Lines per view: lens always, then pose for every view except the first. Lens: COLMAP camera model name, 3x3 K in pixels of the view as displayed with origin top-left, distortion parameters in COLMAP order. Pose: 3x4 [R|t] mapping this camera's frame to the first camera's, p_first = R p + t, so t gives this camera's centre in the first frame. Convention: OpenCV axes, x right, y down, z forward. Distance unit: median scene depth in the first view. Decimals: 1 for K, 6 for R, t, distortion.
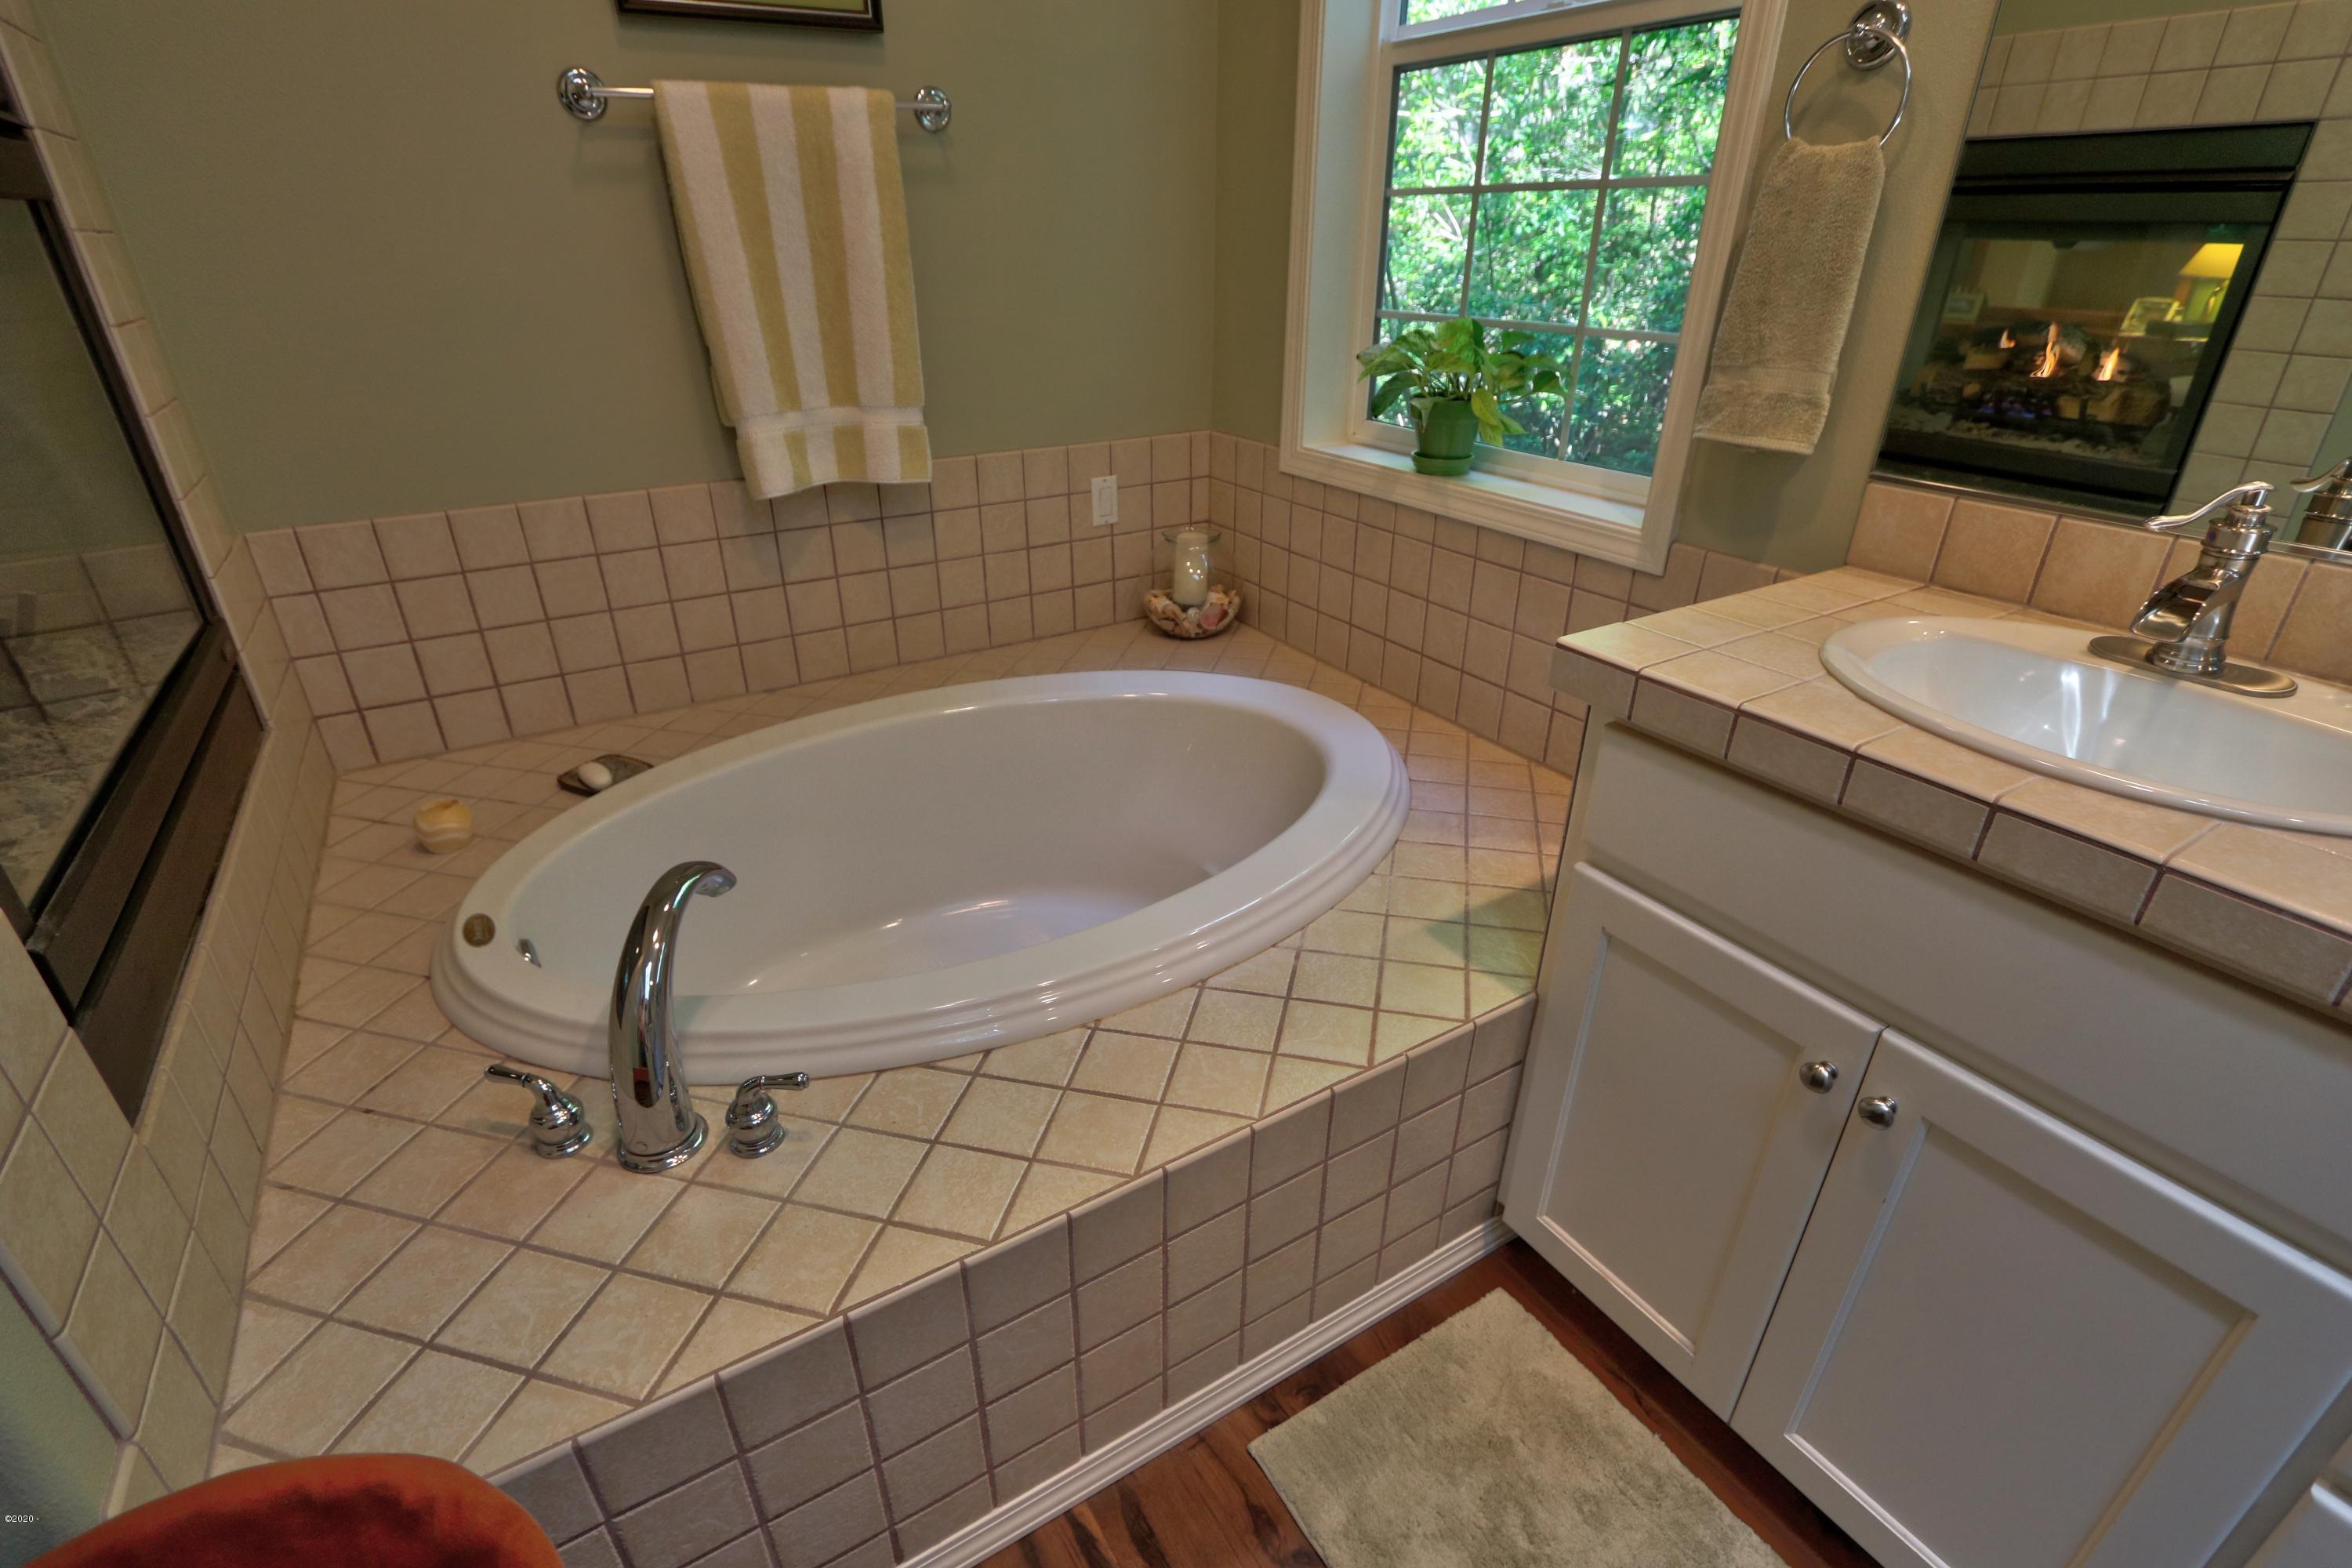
lens RADIAL K [[1084.0, 0, 1163.2], [0, 1084.0, 783.9], [0, 0, 1]] dist [-0.014304, 0.001234]
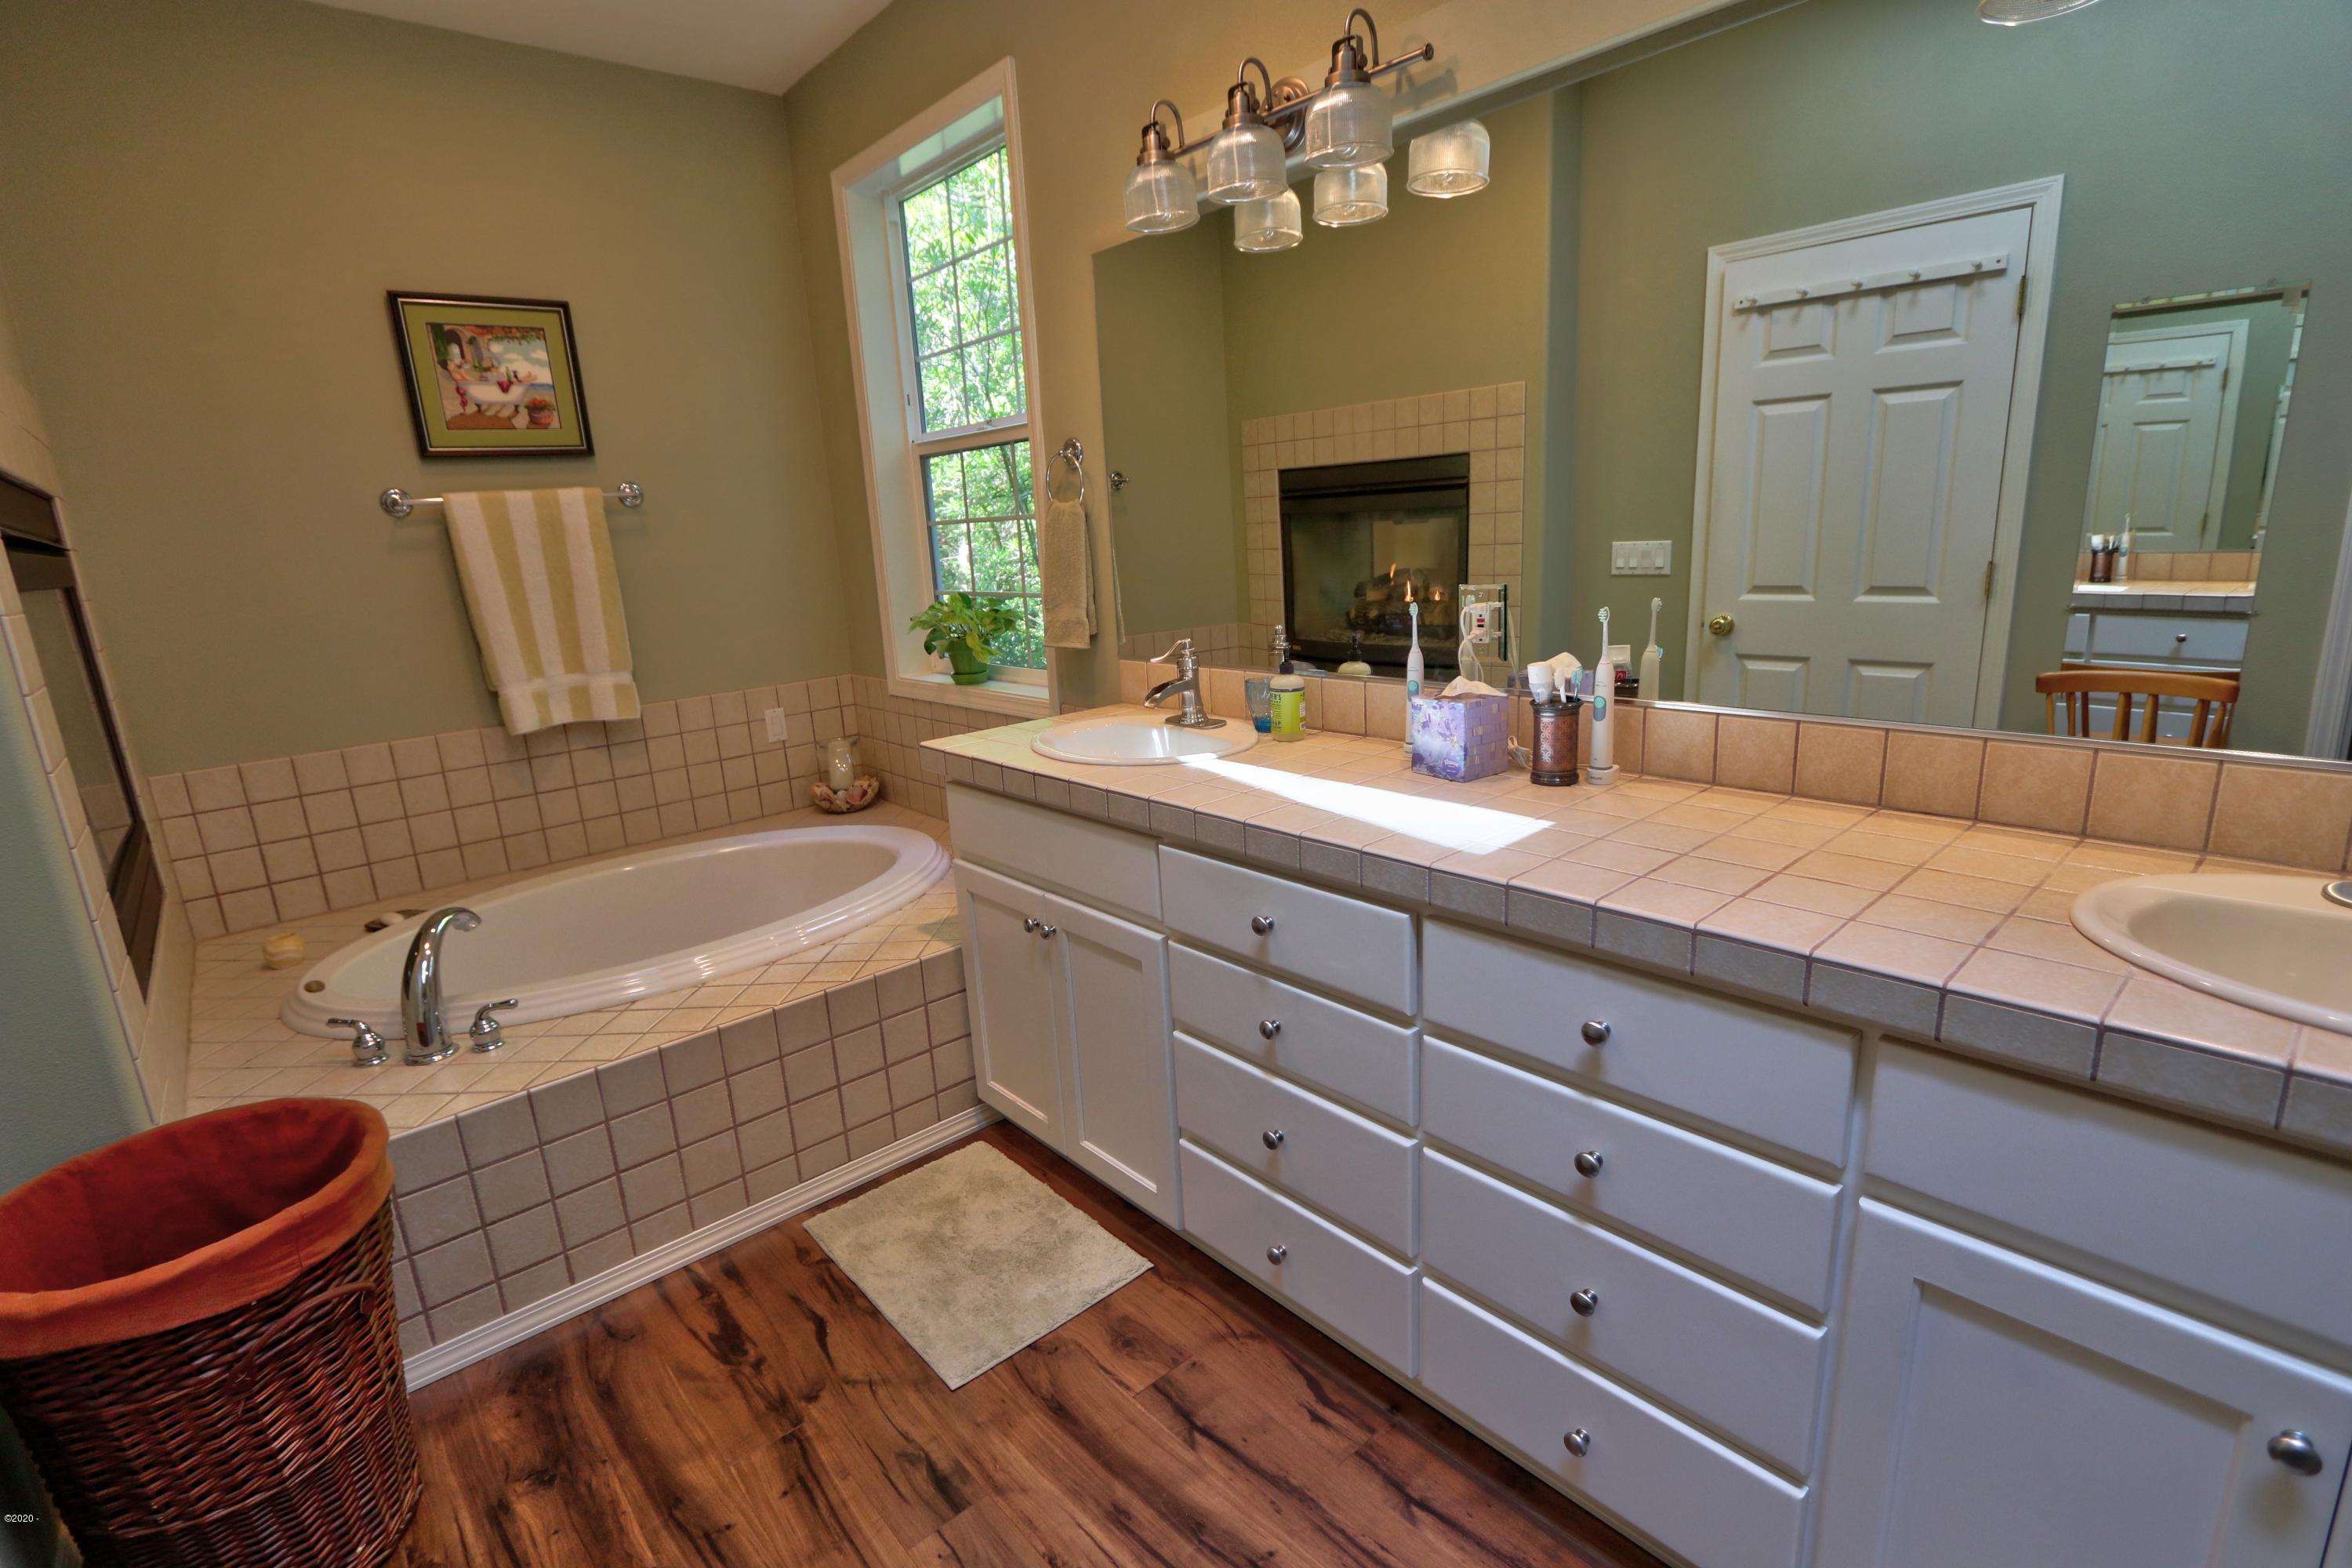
lens RADIAL K [[1084.0, 0, 1163.2], [0, 1084.0, 783.9], [0, 0, 1]] dist [-0.014304, 0.001234]
pose [[0.983845, -0.092650, 0.153185, 0.297257], [0.125649, 0.966869, -0.222208, 0.266224], [-0.127522, 0.237865, 0.962891, -0.585133]]
